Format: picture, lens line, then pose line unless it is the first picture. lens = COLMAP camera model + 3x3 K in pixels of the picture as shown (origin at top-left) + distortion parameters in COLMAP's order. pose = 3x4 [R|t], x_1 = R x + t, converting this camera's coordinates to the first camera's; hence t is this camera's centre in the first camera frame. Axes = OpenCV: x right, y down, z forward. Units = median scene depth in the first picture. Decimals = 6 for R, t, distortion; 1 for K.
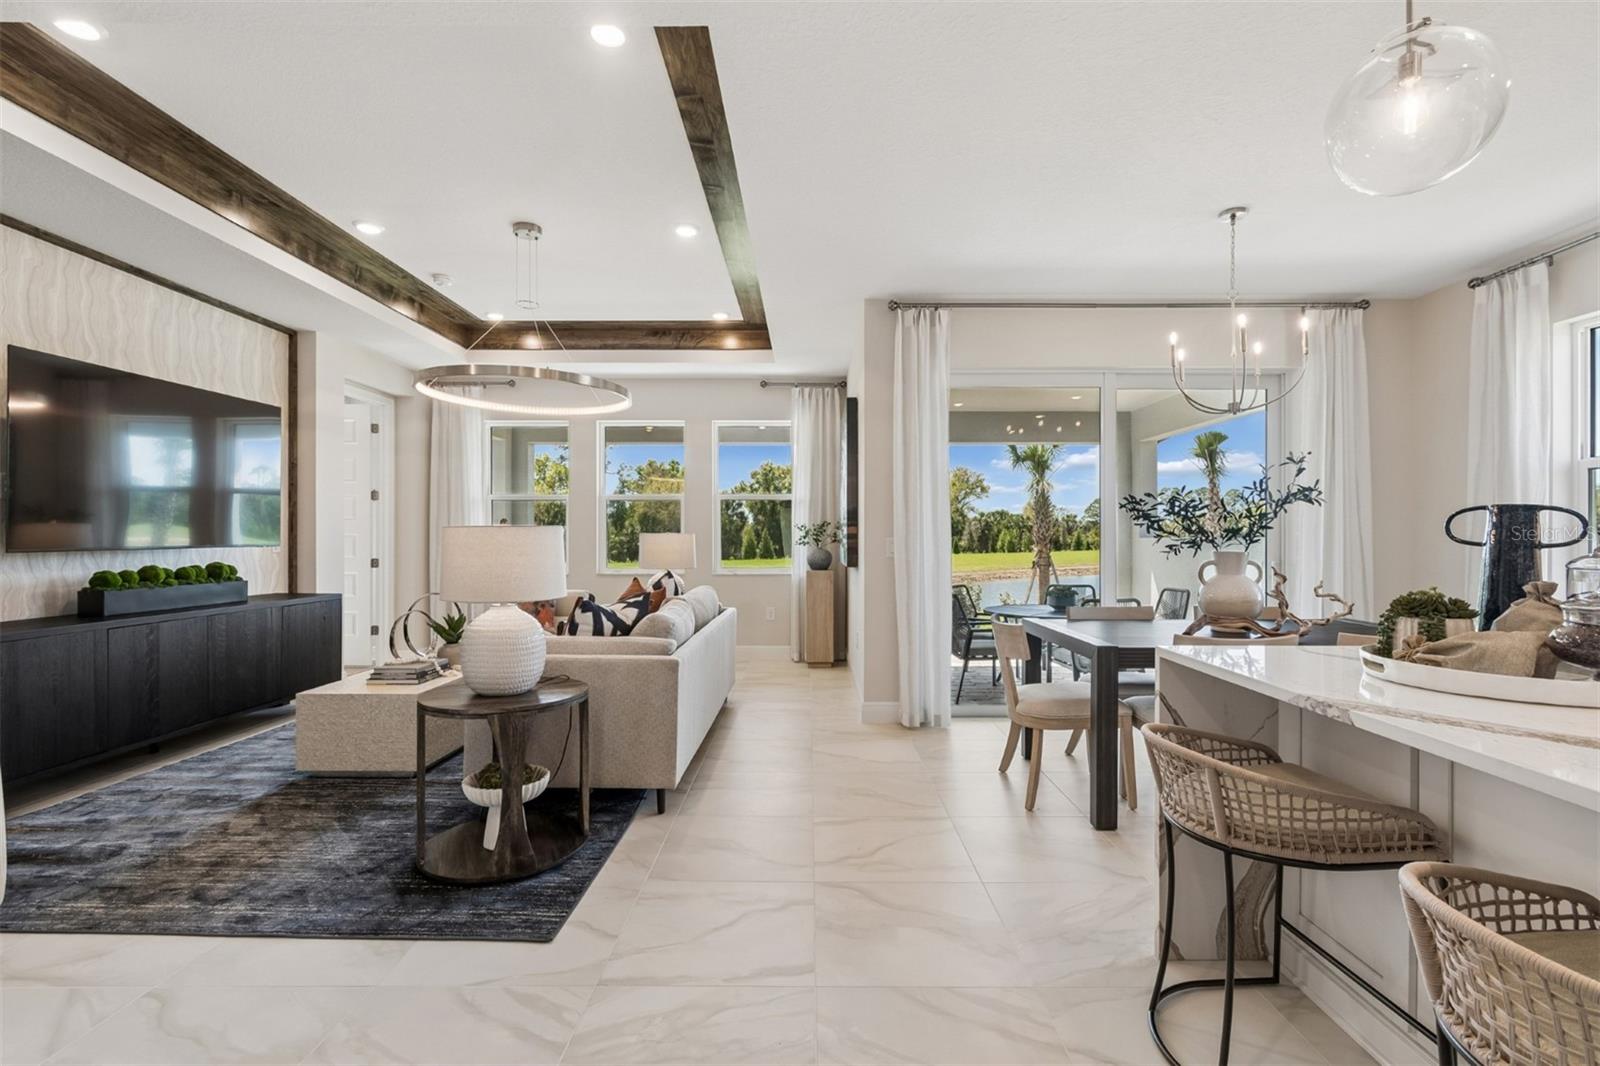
lens RADIAL K [[718.0, 0, 808.1], [0, 718.0, 538.2], [0, 0, 1]] dist [-0.000040, -0.001406]
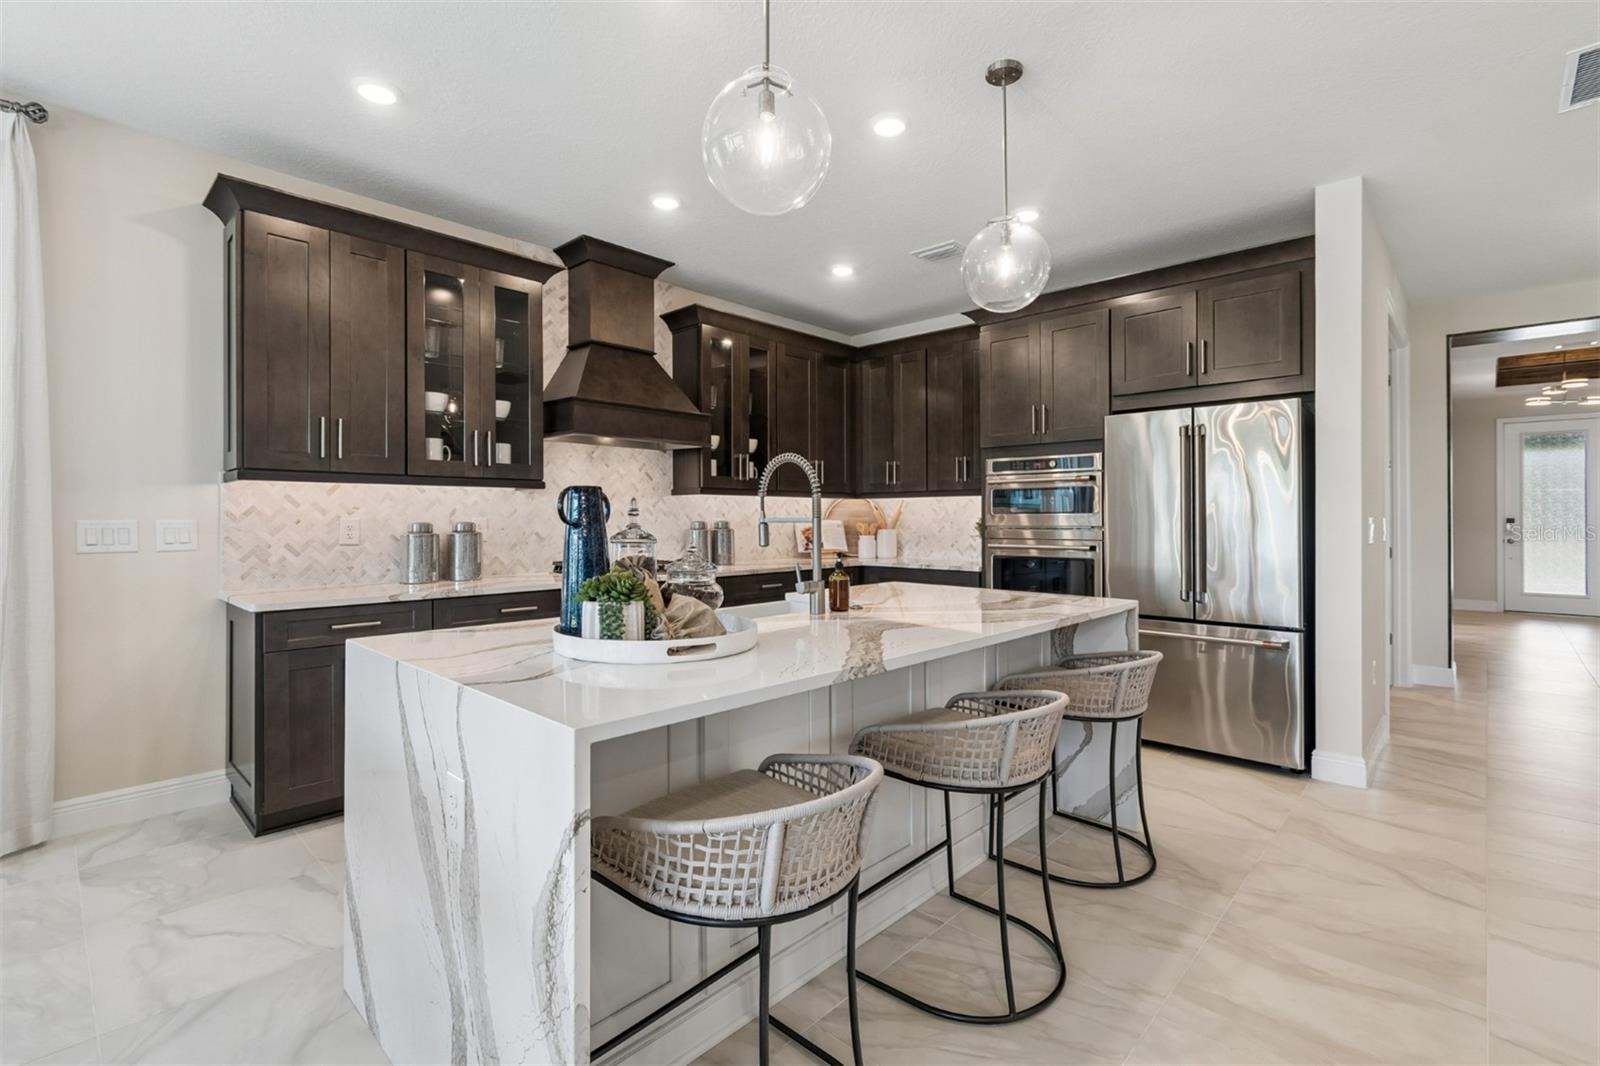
lens RADIAL K [[718.0, 0, 796.9], [0, 718.0, 516.3], [0, 0, 1]] dist [-0.000040, -0.001406]
pose [[-0.722403, -0.000835, 0.691472, 0.006971], [-0.000166, 0.999999, 0.001034, -0.001370], [-0.691472, 0.000633, -0.722403, 0.577758]]
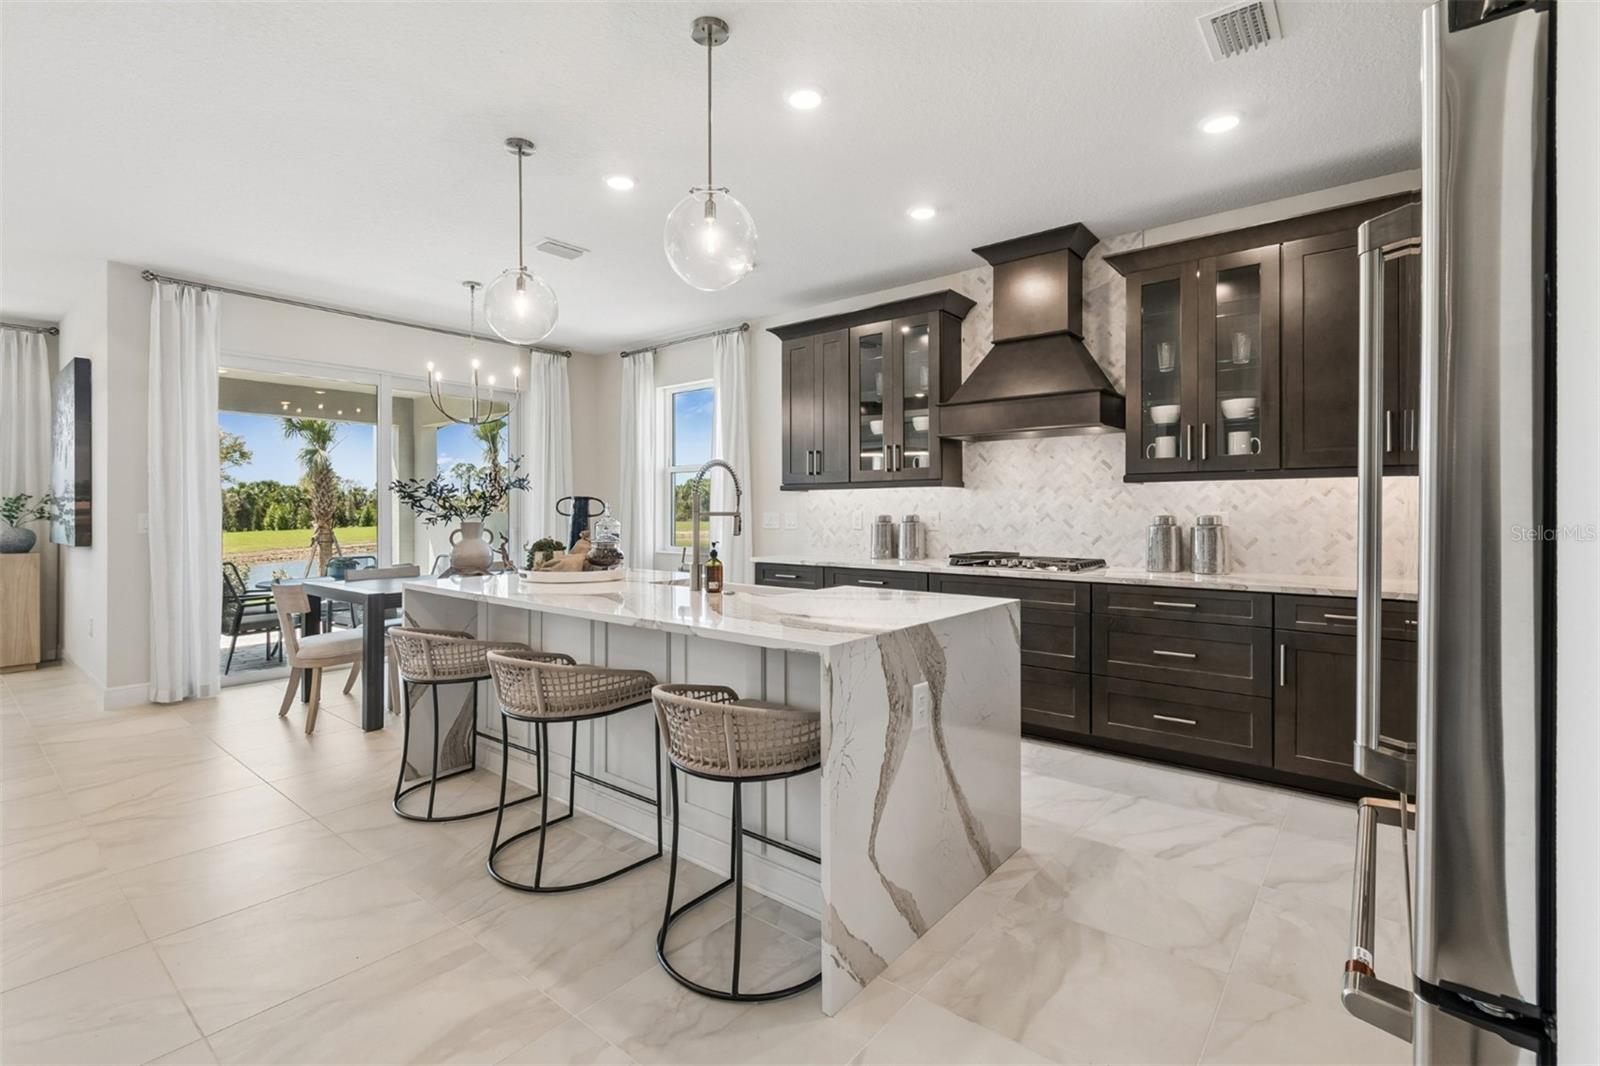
lens RADIAL K [[718.0, 0, 787.3], [0, 718.0, 506.8], [0, 0, 1]] dist [-0.000040, -0.001406]
pose [[0.630913, 0.001855, 0.775851, -0.091064], [0.004761, 0.999969, -0.006263, 0.000342], [-0.775839, 0.007645, 0.630885, -0.291599]]
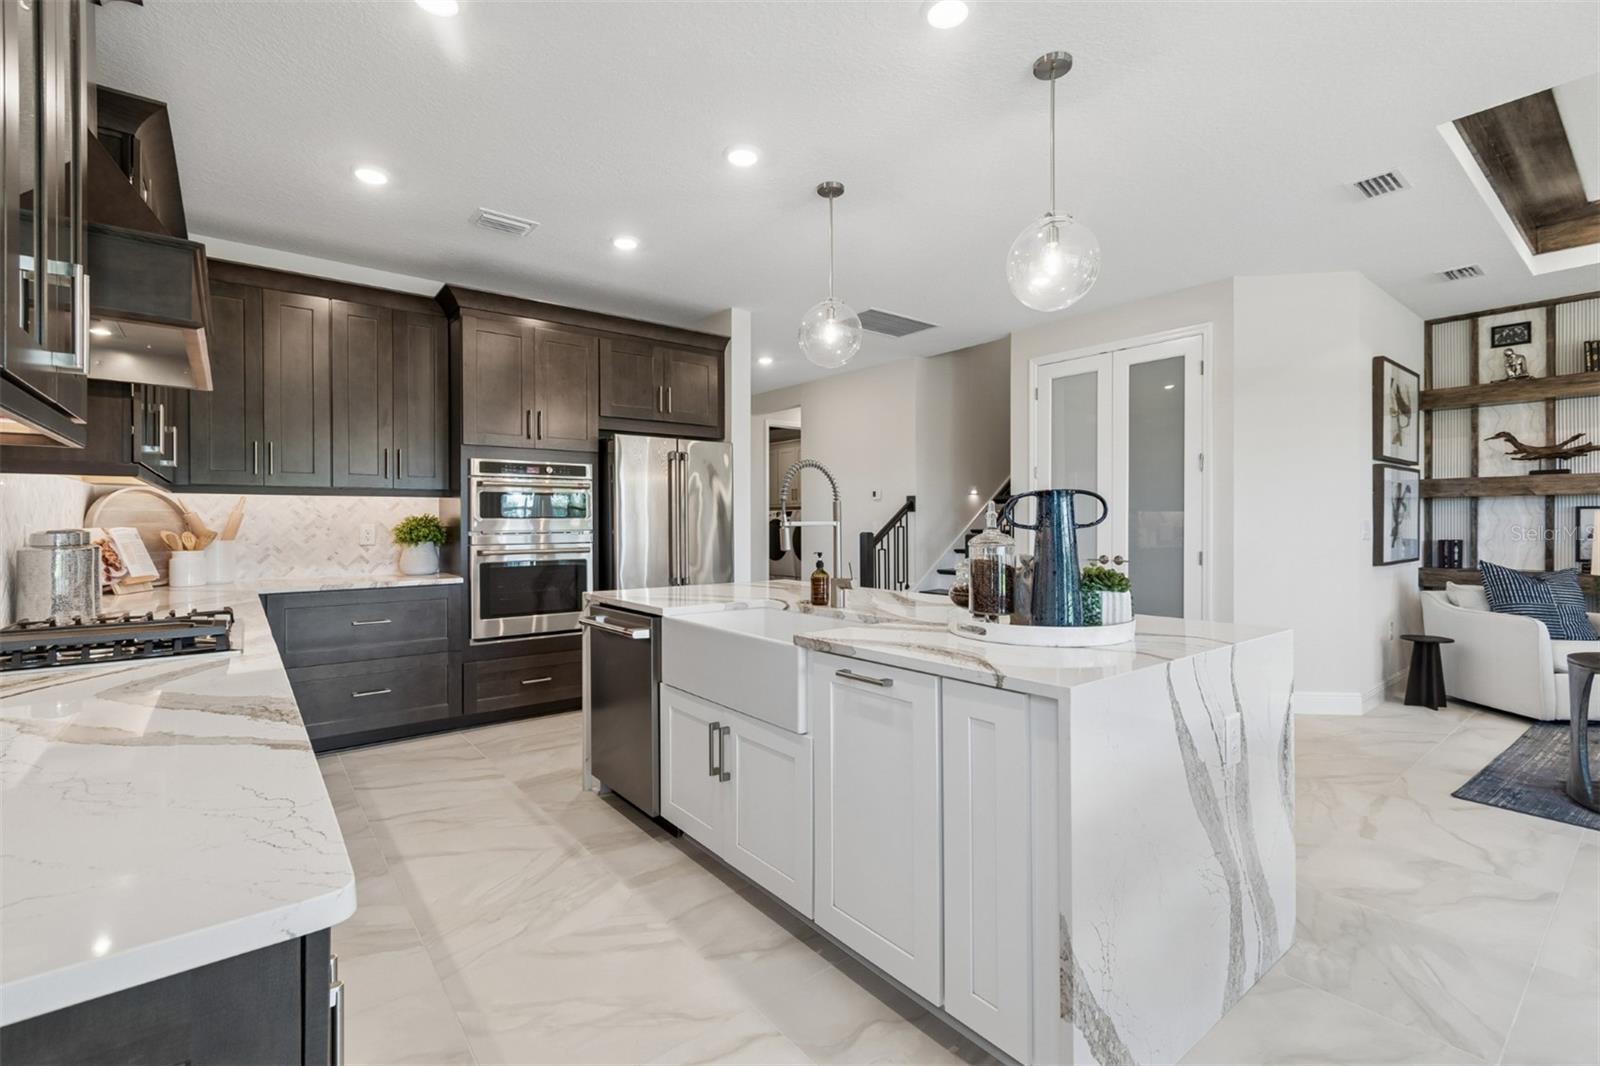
lens RADIAL K [[718.0, 0, 806.6], [0, 718.0, 515.5], [0, 0, 1]] dist [-0.000040, -0.001406]
pose [[-0.784278, -0.006426, -0.620376, 0.759839], [-0.000042, 0.999947, -0.010304, 0.002335], [0.620410, -0.008055, -0.784237, 0.641251]]
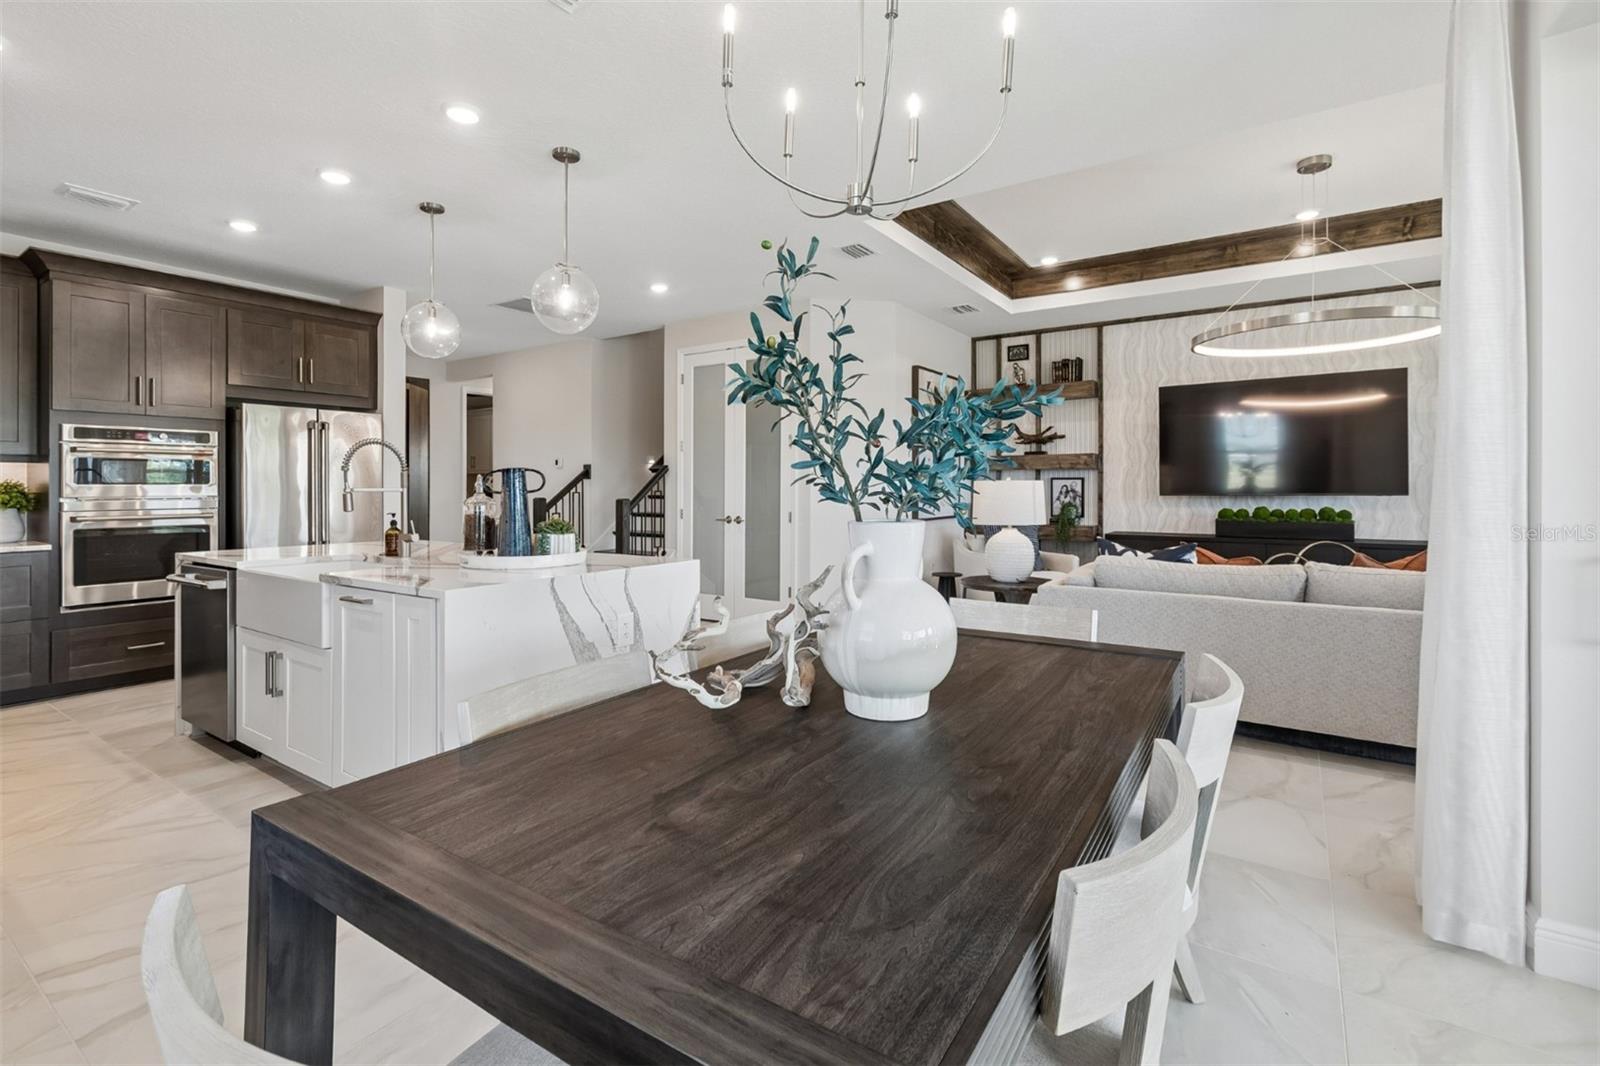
lens RADIAL K [[718.0, 0, 791.9], [0, 718.0, 480.0], [0, 0, 1]] dist [-0.000040, -0.001406]
pose [[-0.561668, -0.010488, -0.827296, 0.758901], [0.000096, 0.999919, -0.012742, 0.002416], [0.827363, -0.007236, -0.561622, 0.928444]]
